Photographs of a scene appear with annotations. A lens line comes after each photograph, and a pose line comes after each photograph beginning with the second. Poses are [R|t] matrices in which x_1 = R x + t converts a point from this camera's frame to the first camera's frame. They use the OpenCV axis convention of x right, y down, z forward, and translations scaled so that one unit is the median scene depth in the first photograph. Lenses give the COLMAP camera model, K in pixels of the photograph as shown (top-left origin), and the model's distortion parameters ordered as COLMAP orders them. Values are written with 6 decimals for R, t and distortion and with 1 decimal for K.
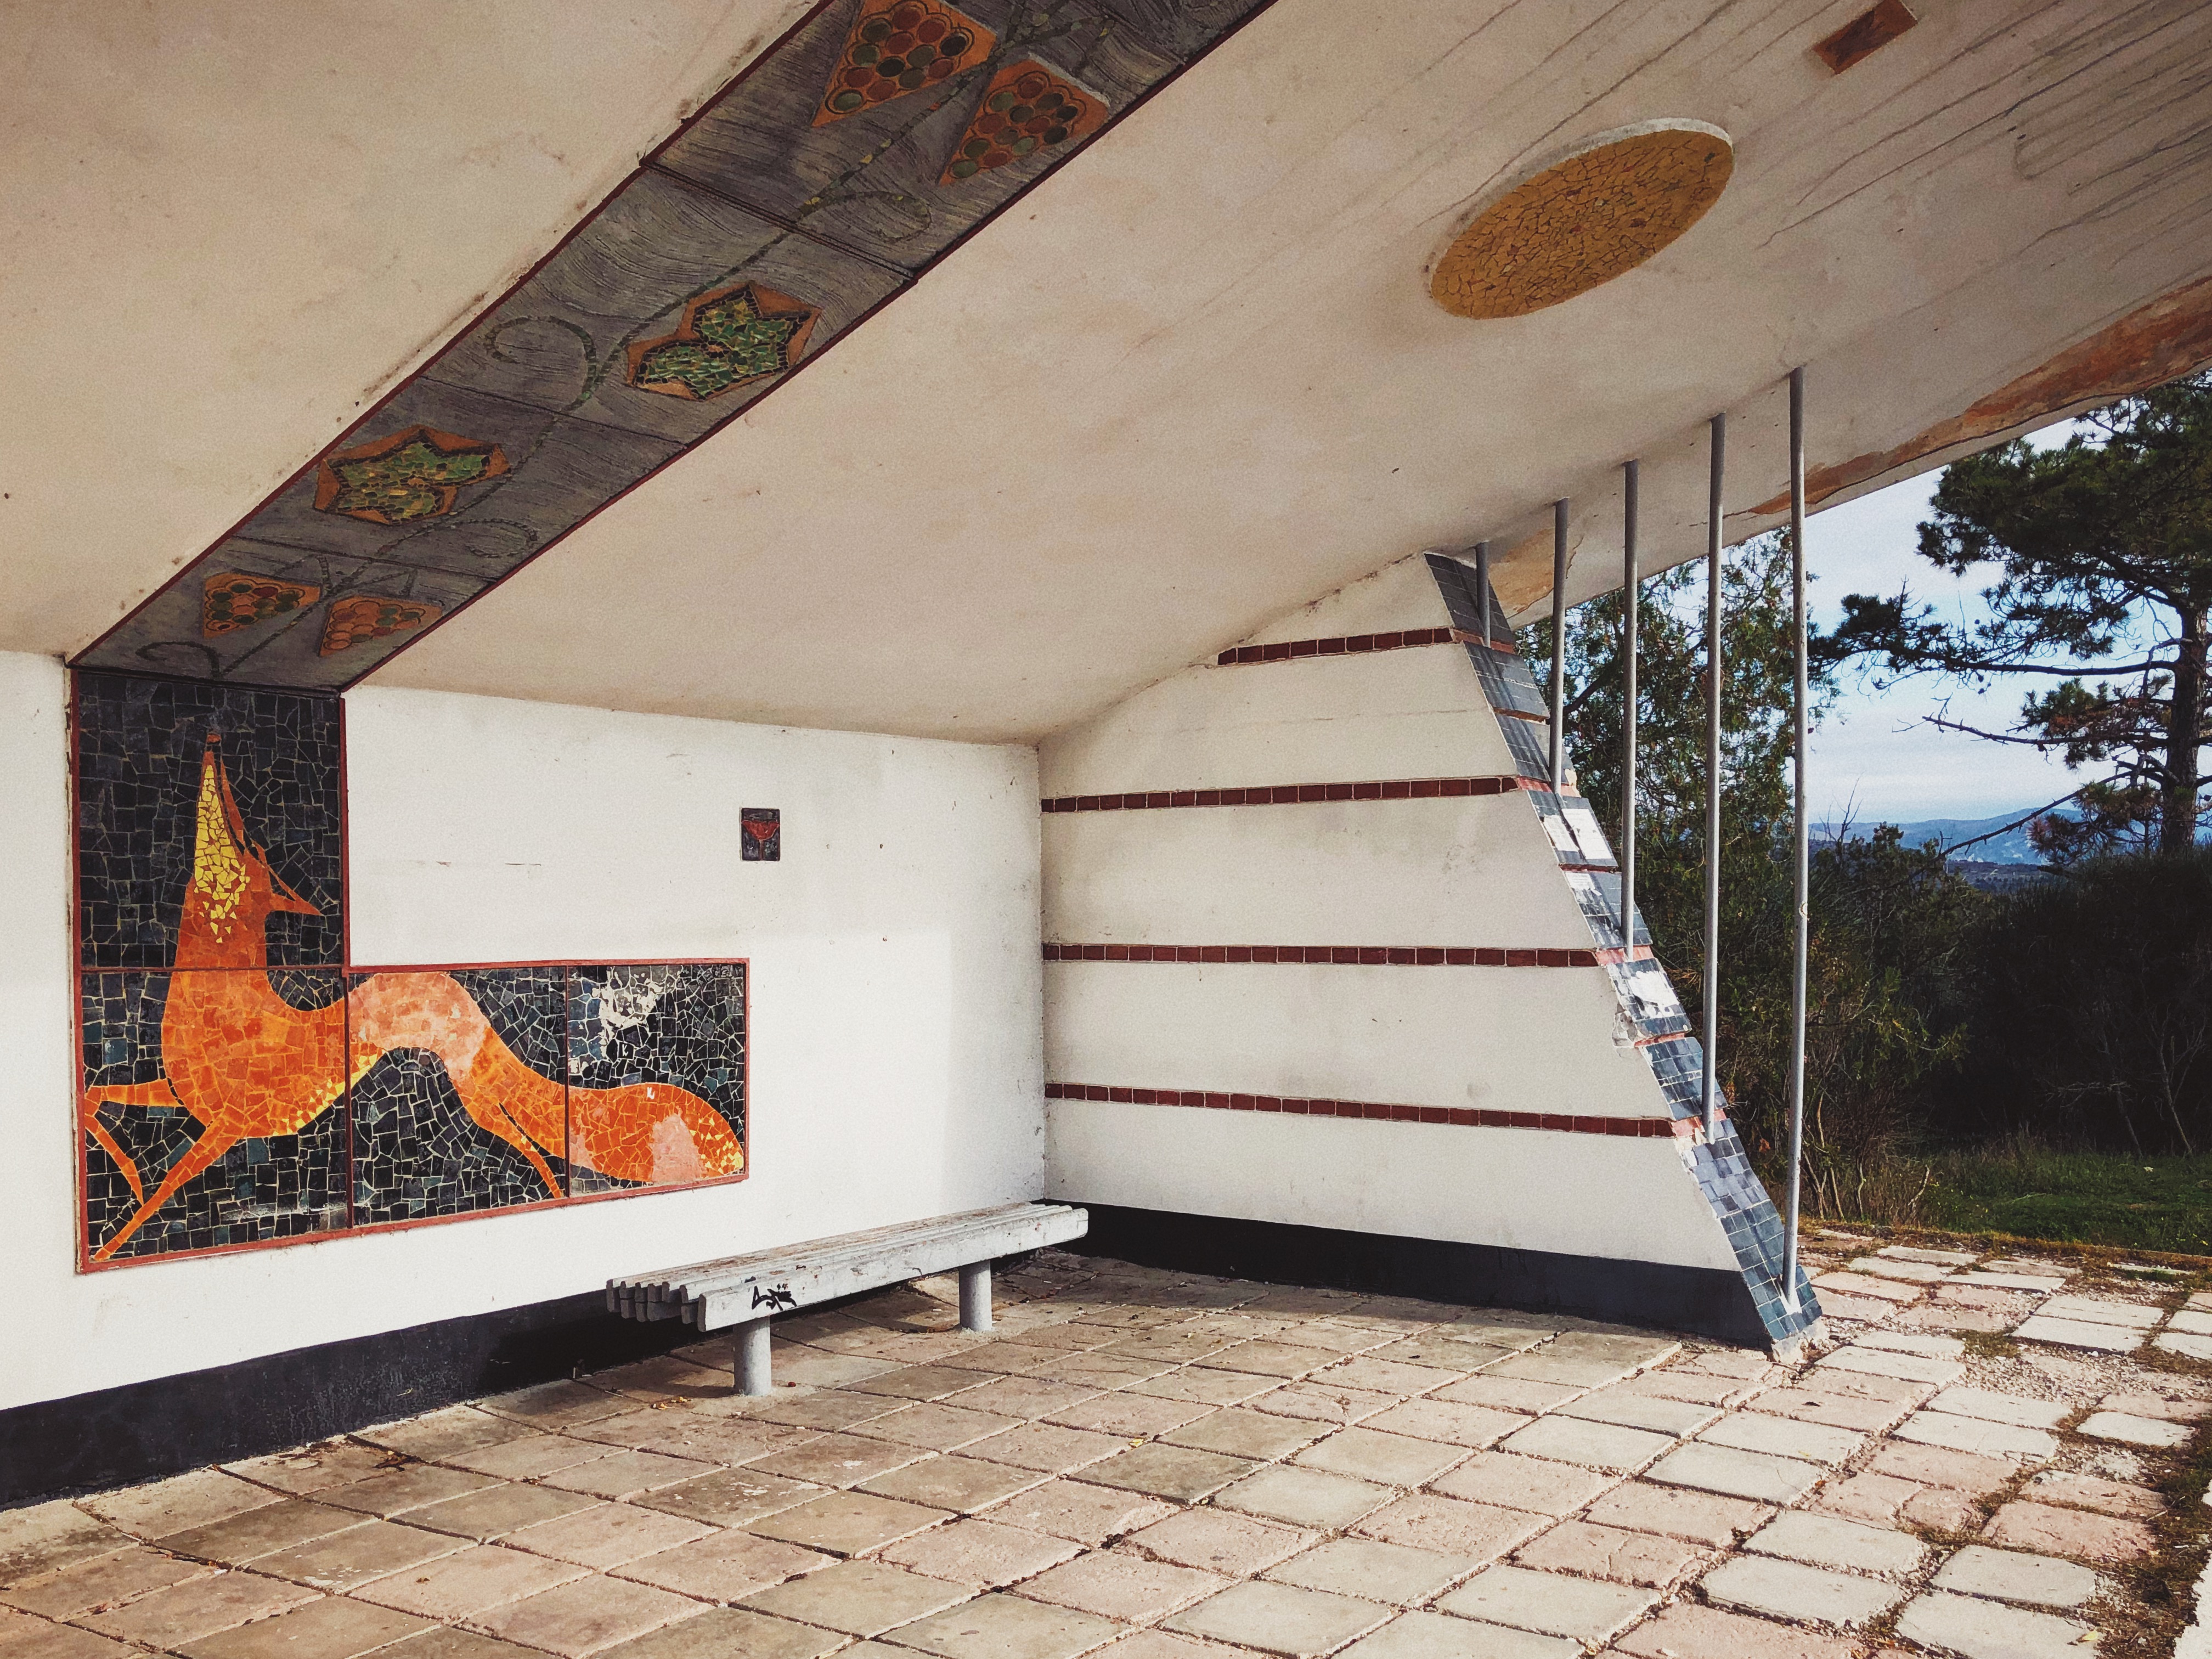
lens RADIAL K [[1981.0, 0, 1110.5], [0, 1981.0, 969.6], [0, 0, 1]] dist [0.019716, -0.017636]
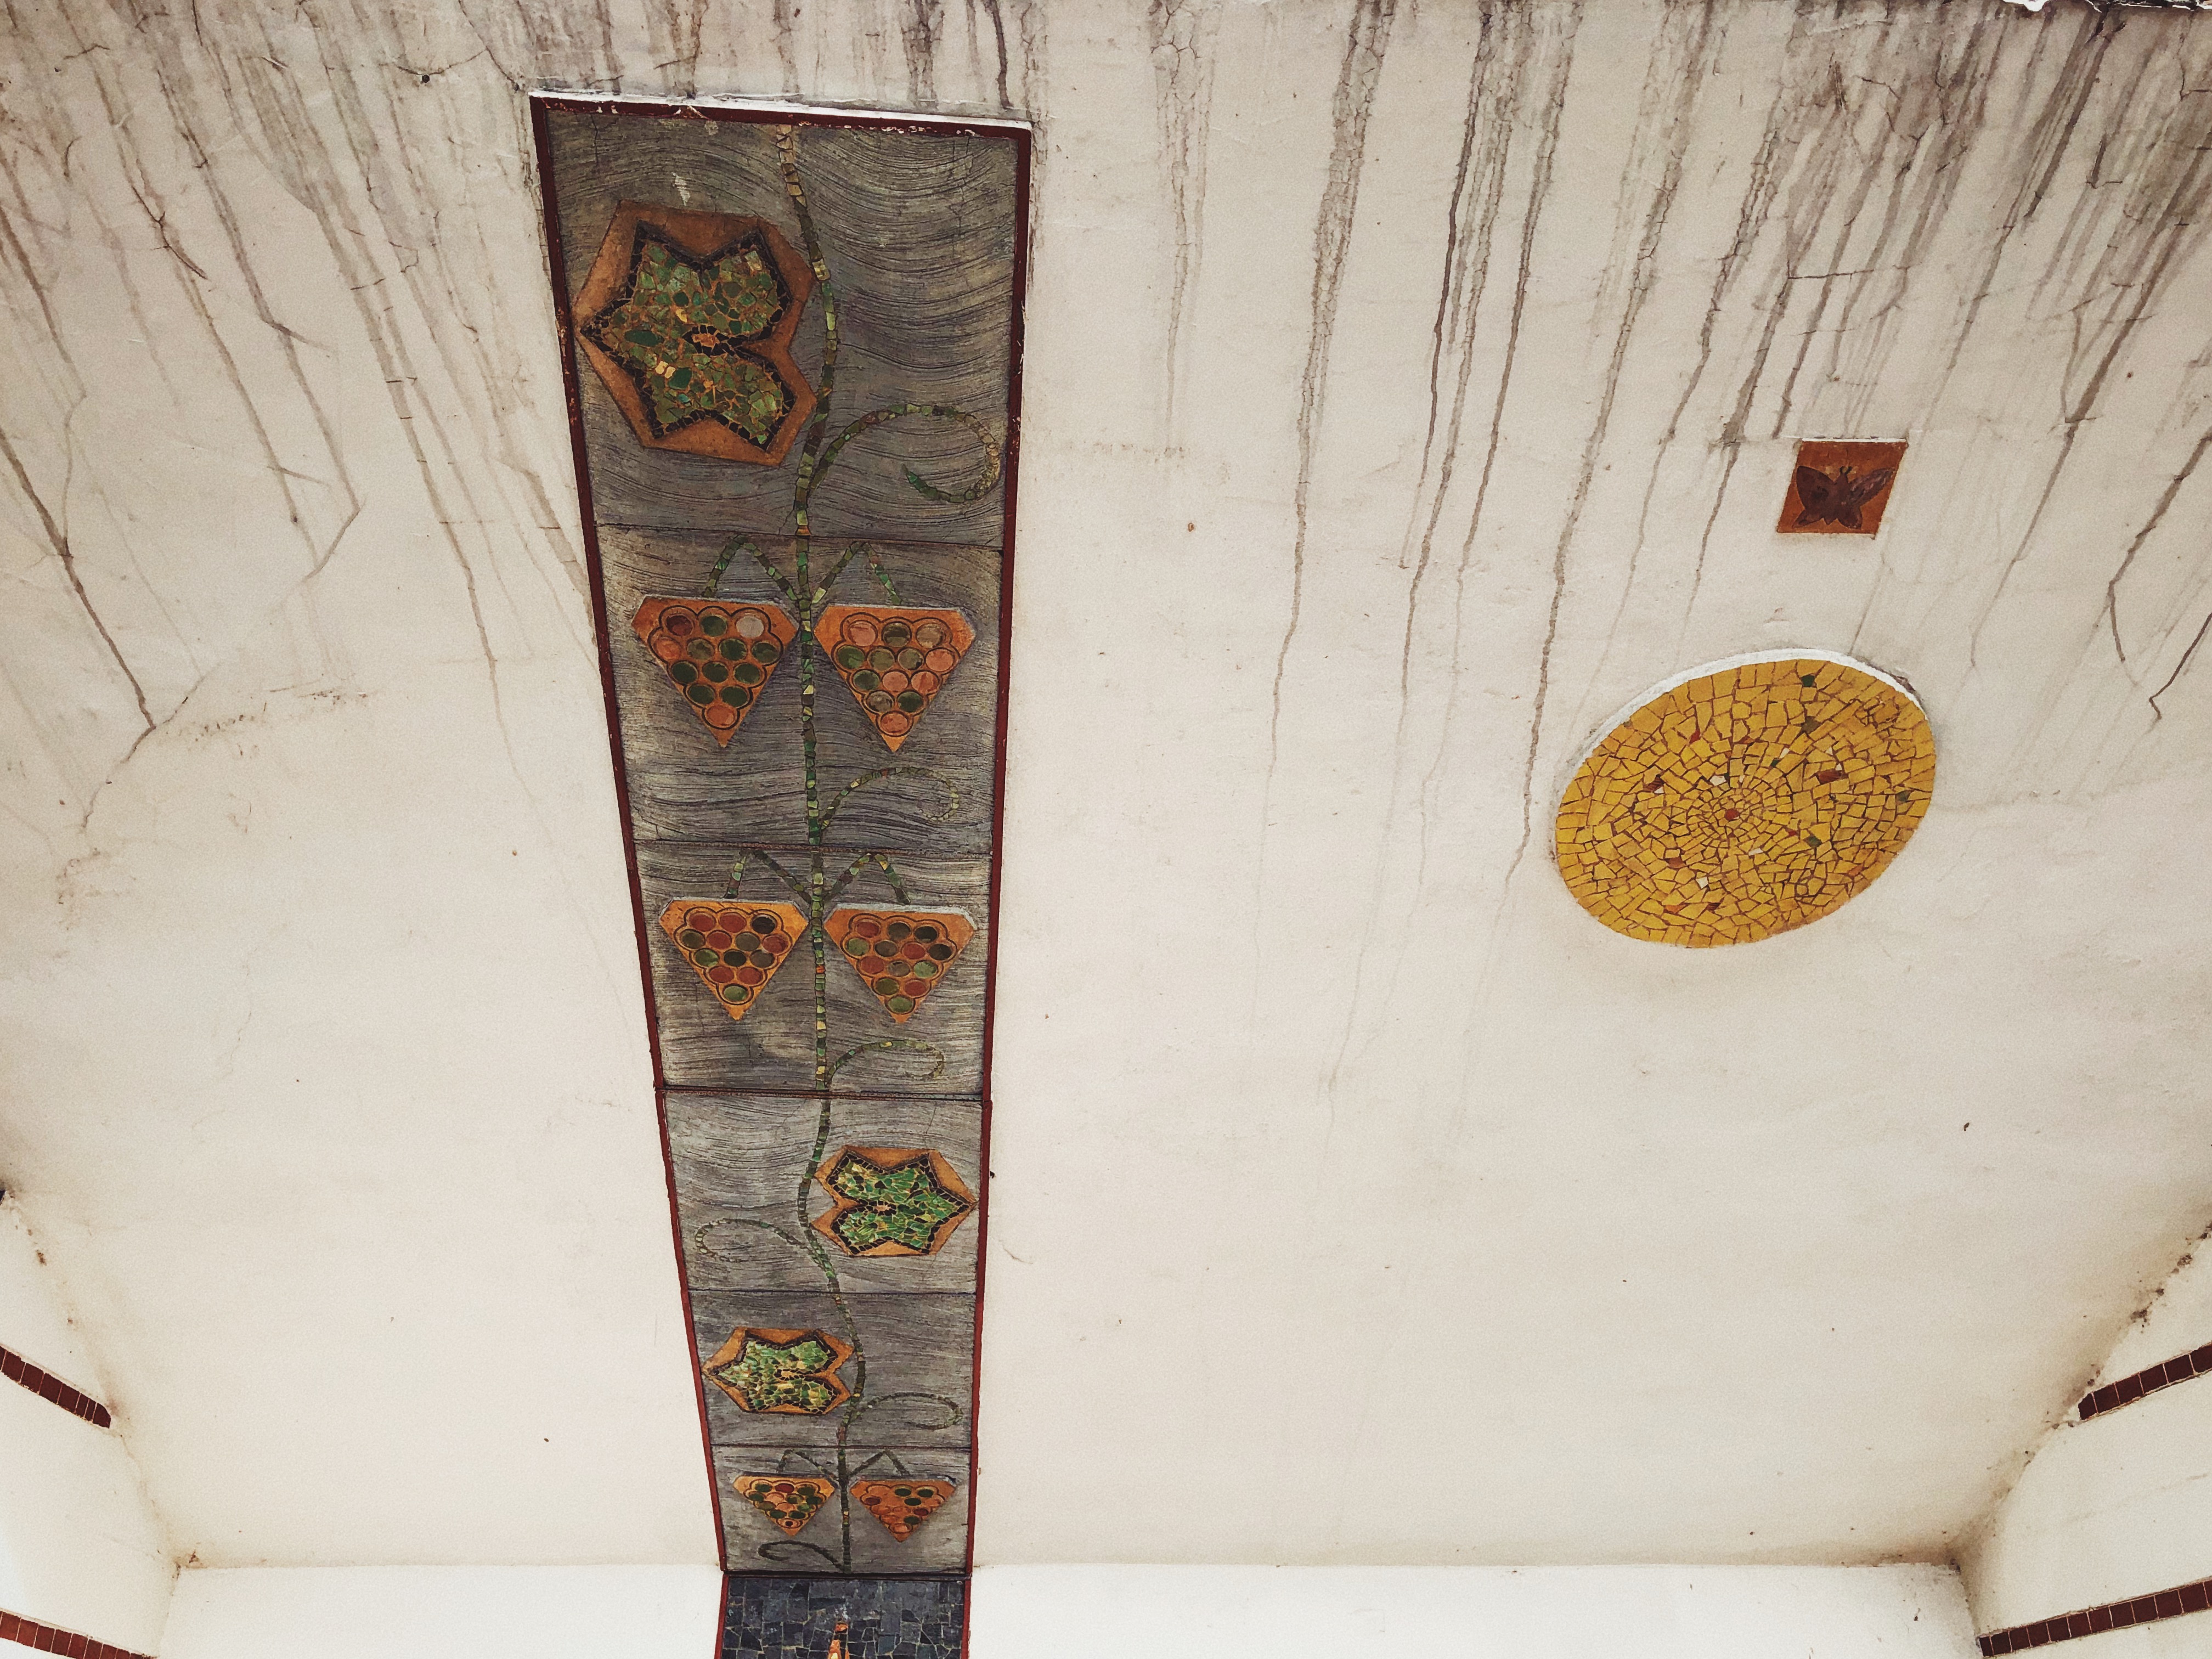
lens RADIAL K [[1974.0, 0, 1106.0], [0, 1974.0, 829.5], [0, 0, 1]] dist [0.005009, 0.007644]
pose [[0.643444, -0.361545, -0.674734, 0.548182], [-0.021127, 0.872713, -0.487777, 0.033117], [0.765202, 0.328112, 0.553903, 0.310899]]
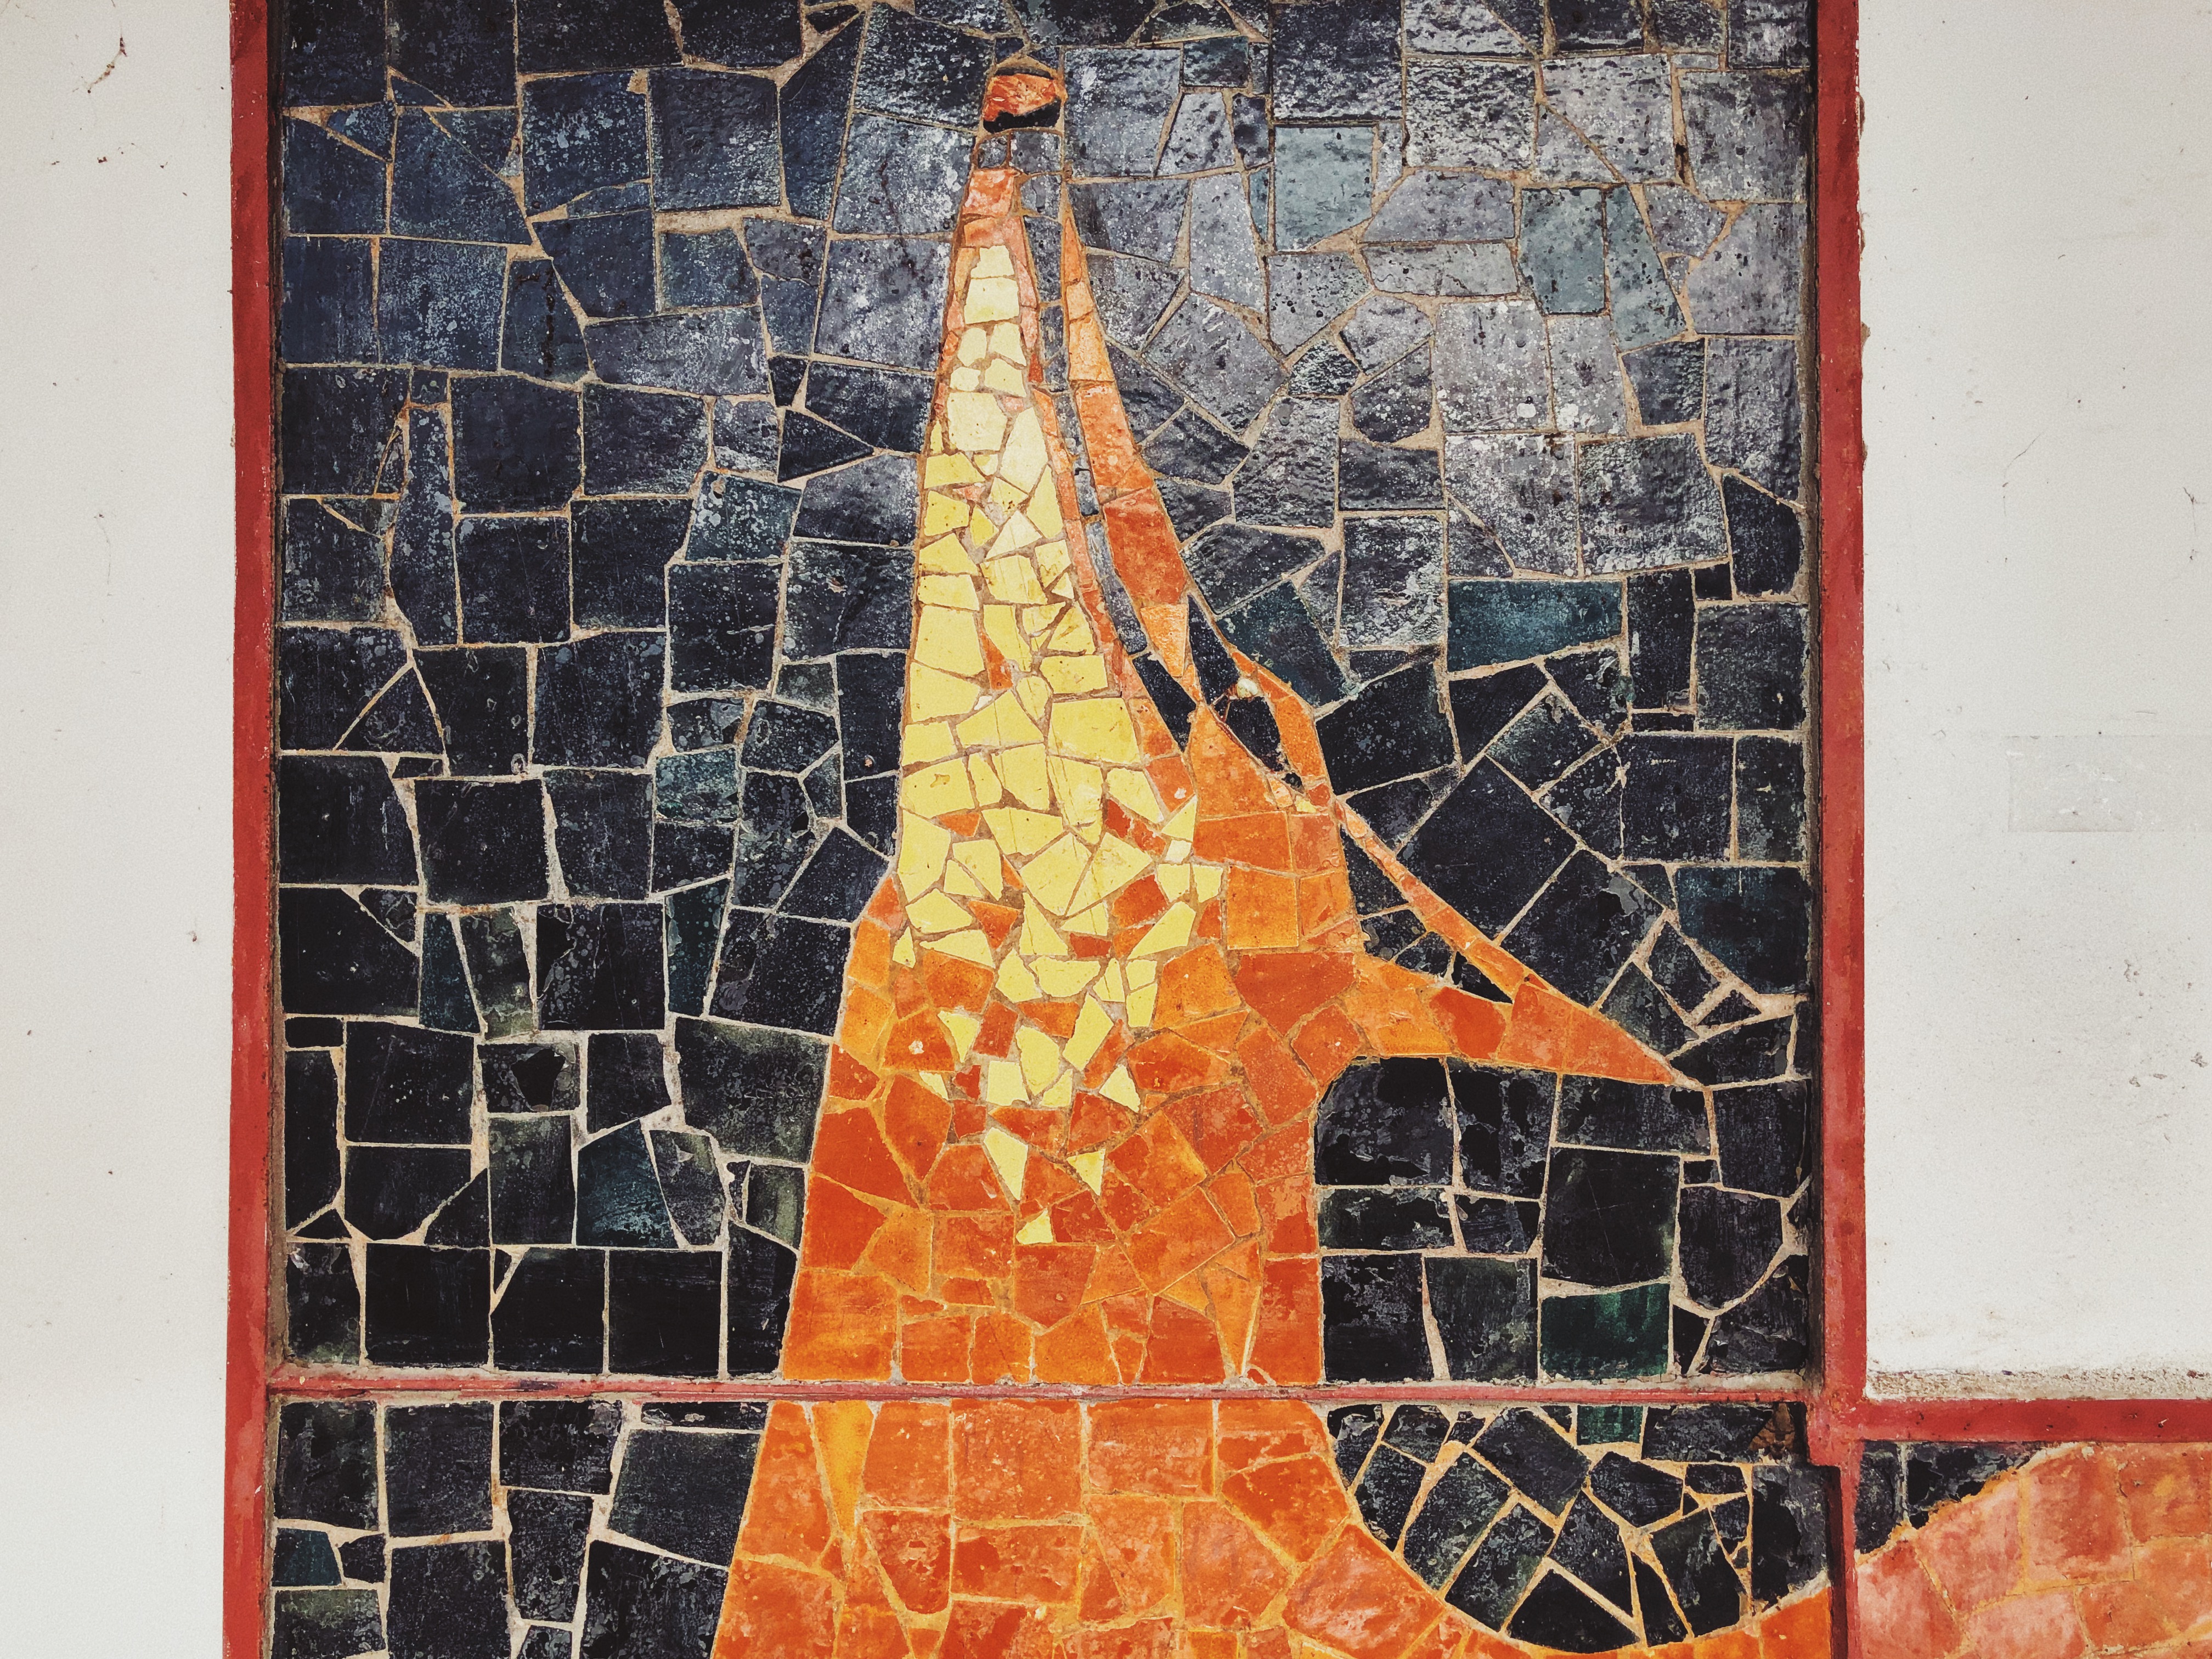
lens RADIAL K [[2033.7, 0, 1104.5], [0, 2033.7, 1055.8], [0, 0, 1]] dist [0.009764, 0.072327]
pose [[0.571688, 0.000649, -0.820471, -0.277618], [-0.017061, 0.999793, -0.011096, -0.026520], [0.820294, 0.020341, 0.571581, 0.844047]]
